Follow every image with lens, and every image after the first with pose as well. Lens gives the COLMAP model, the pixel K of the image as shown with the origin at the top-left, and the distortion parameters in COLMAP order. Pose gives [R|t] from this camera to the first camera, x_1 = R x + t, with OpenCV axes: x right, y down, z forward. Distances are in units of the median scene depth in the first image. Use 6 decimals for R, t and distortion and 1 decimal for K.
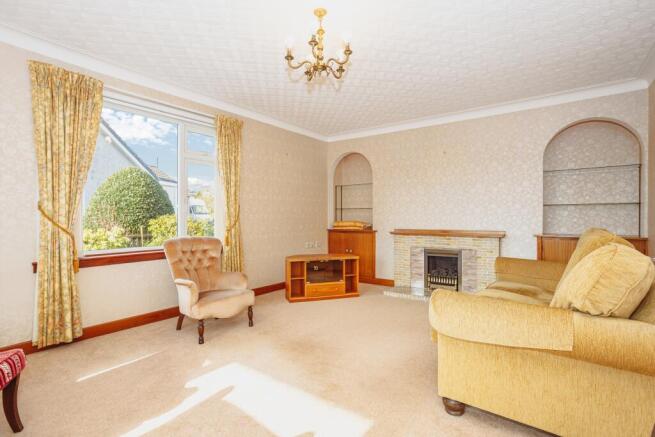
lens RADIAL K [[328.5, 0, 325.0], [0, 328.5, 220.1], [0, 0, 1]] dist [0.005934, 0.006998]
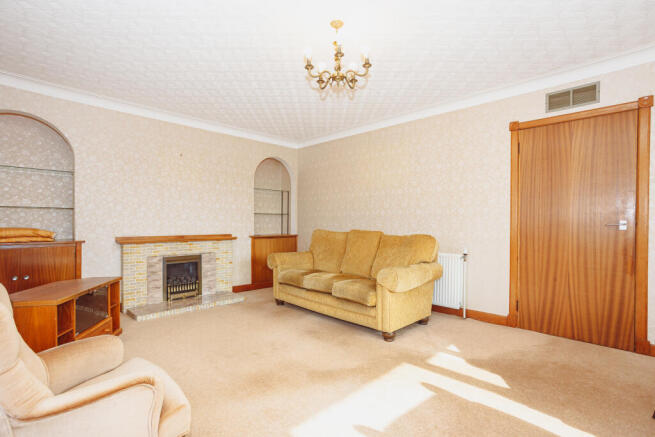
lens RADIAL K [[328.5, 0, 324.7], [0, 328.5, 222.0], [0, 0, 1]] dist [0.005934, 0.006998]
pose [[0.143018, 0.000658, 0.989720, -0.534063], [-0.000150, 1.000000, -0.000643, -0.008418], [-0.989720, -0.000056, 0.143018, 0.452062]]
